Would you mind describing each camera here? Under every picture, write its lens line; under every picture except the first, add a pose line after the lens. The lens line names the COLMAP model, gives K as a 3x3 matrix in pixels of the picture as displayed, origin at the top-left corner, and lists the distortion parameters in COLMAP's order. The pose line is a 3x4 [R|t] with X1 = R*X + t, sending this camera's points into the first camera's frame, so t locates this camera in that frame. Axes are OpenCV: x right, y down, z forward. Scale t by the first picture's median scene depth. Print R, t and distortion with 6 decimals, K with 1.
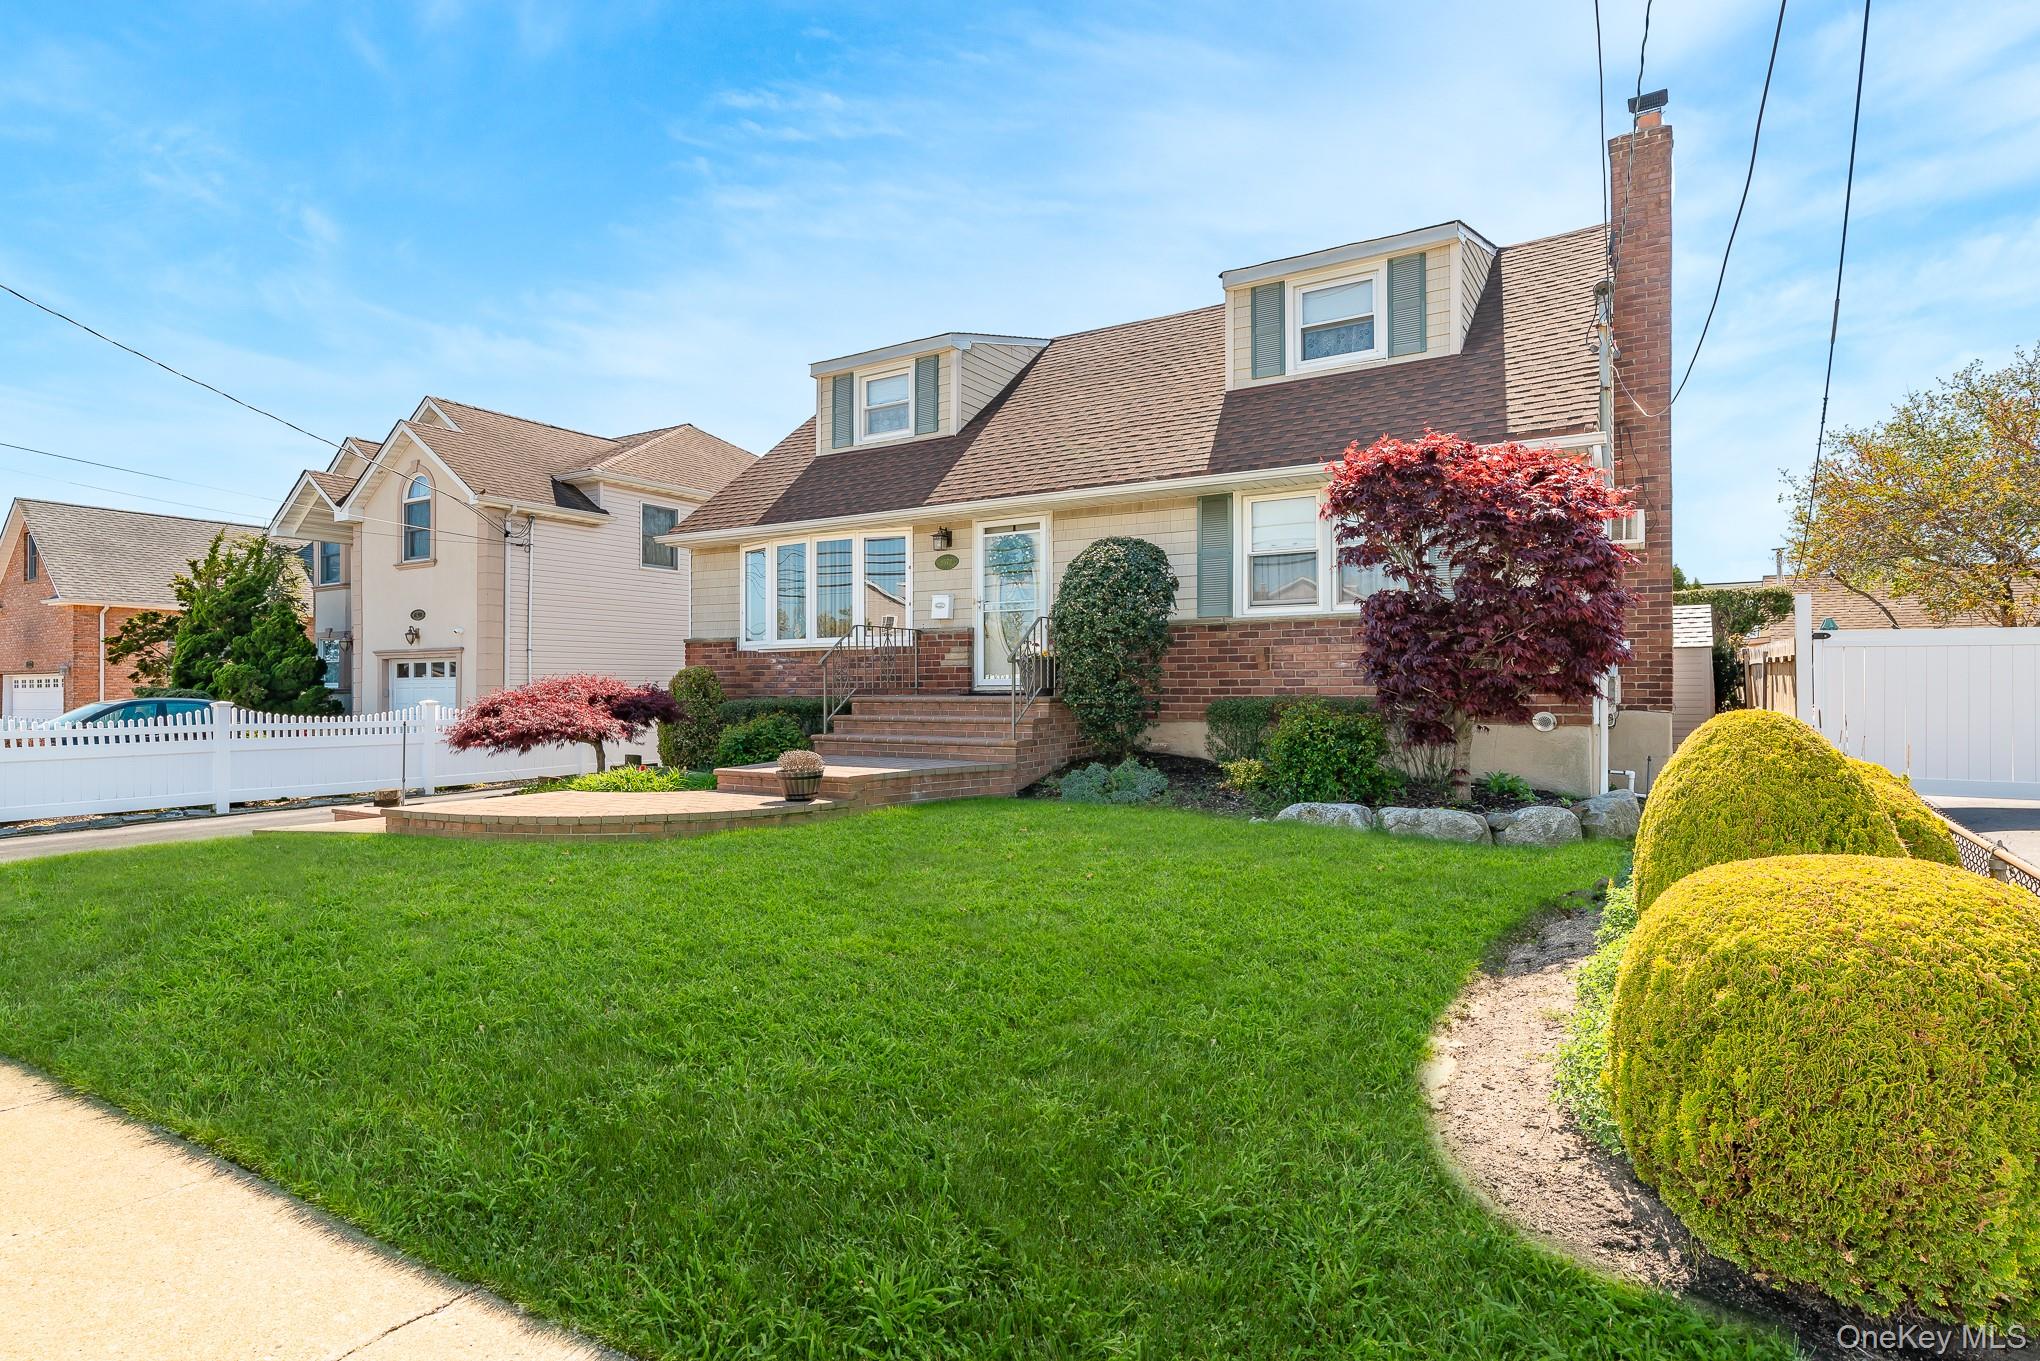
lens RADIAL K [[994.2, 0, 1020.0], [0, 994.2, 680.5], [0, 0, 1]] dist [0.002559, 0.000402]
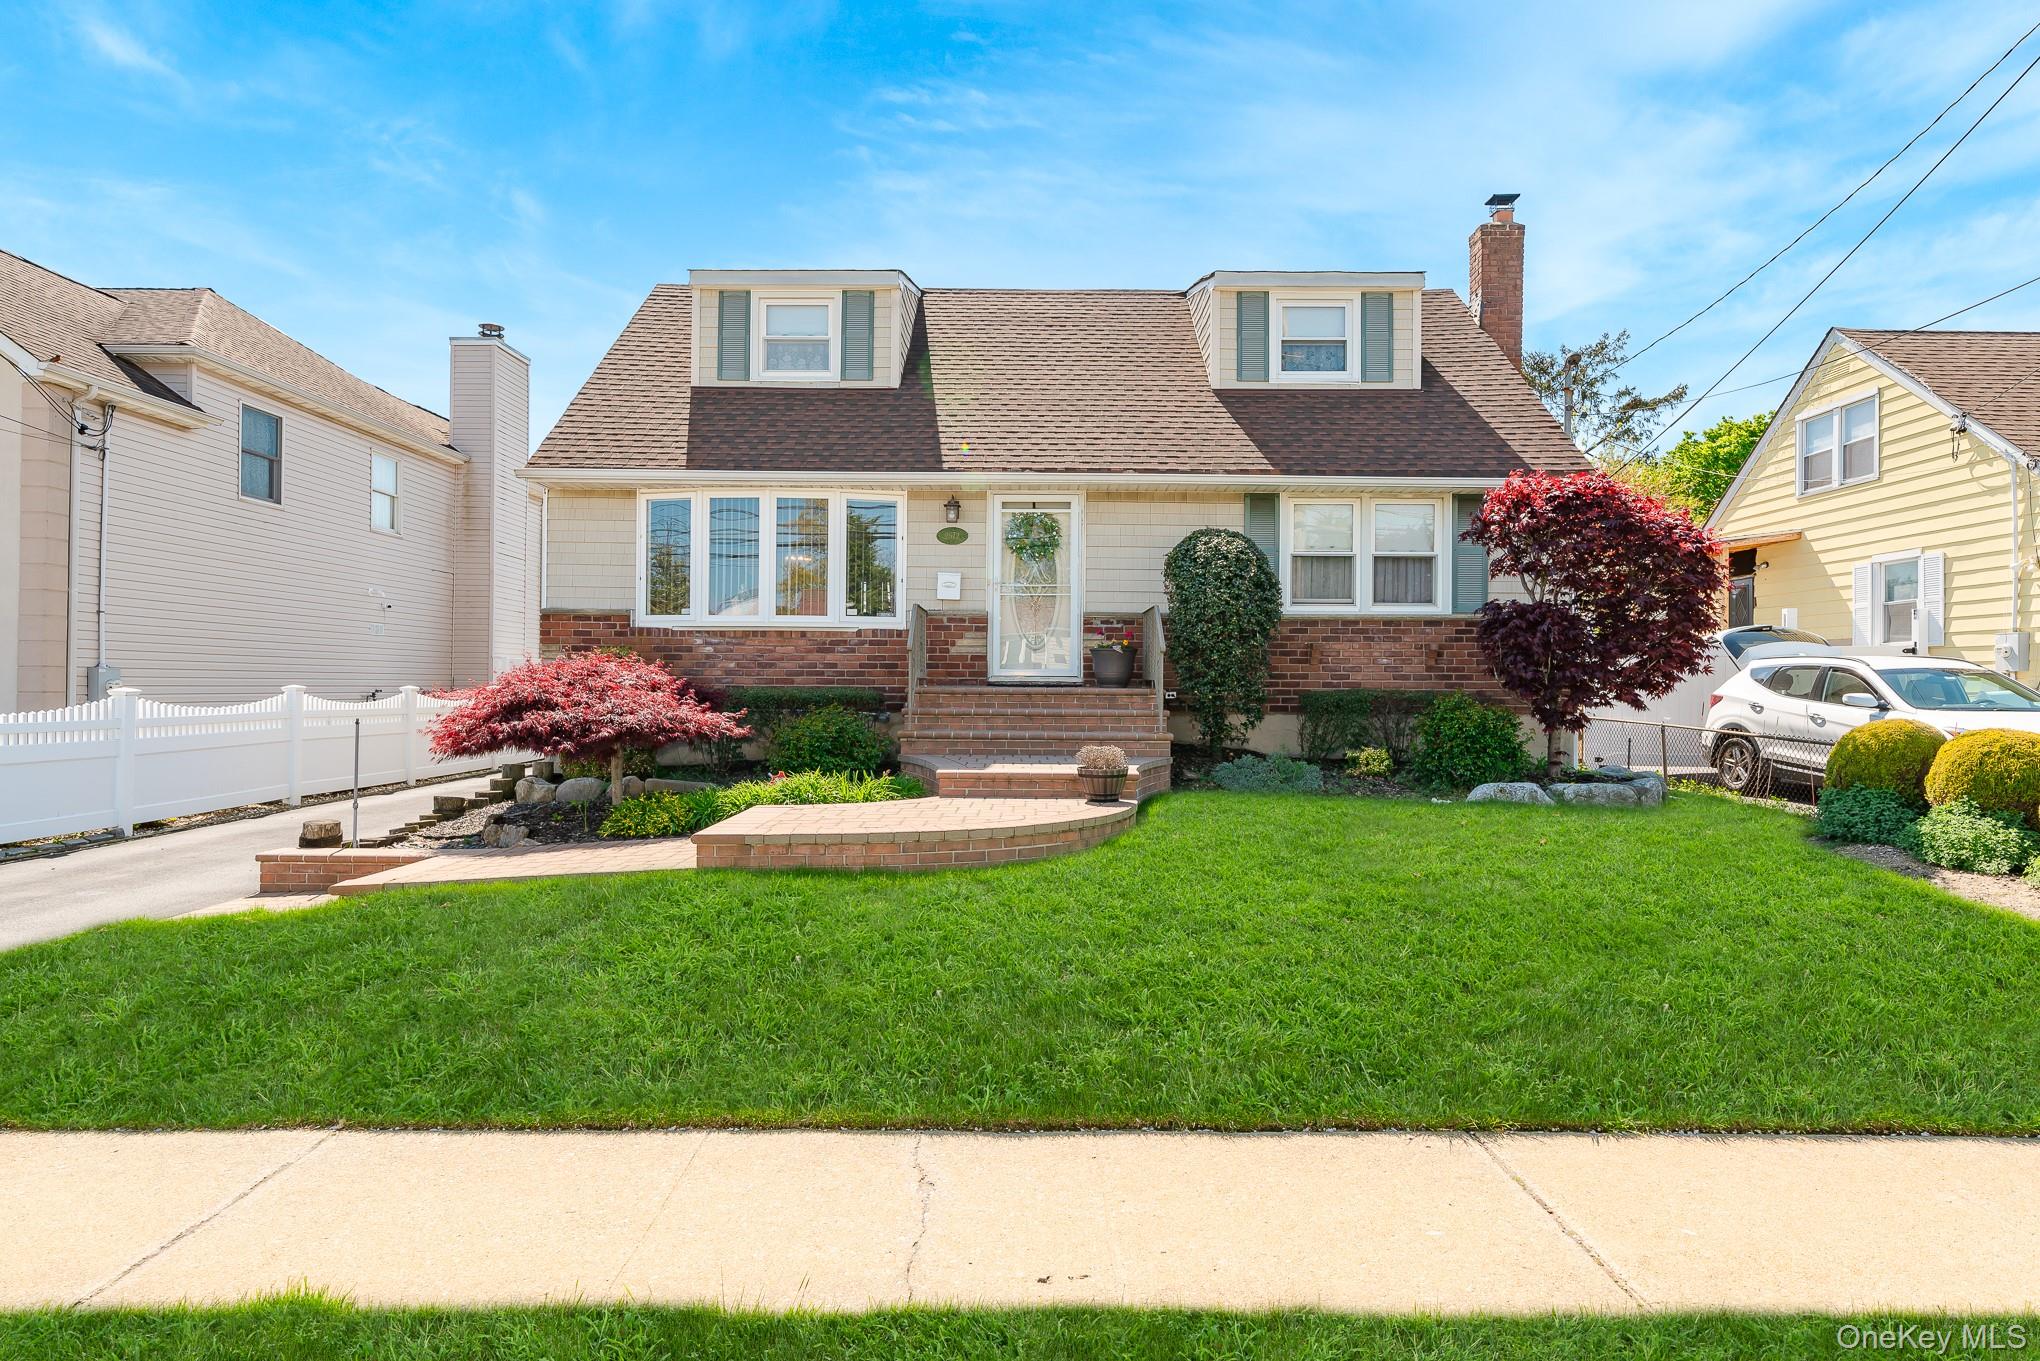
lens RADIAL K [[994.2, 0, 1020.0], [0, 994.2, 680.5], [0, 0, 1]] dist [0.002559, 0.000402]
pose [[0.857089, 0.015313, 0.514940, -0.488123], [-0.012368, 0.999882, -0.009149, 0.017127], [-0.515020, 0.001473, 0.857177, 0.216983]]
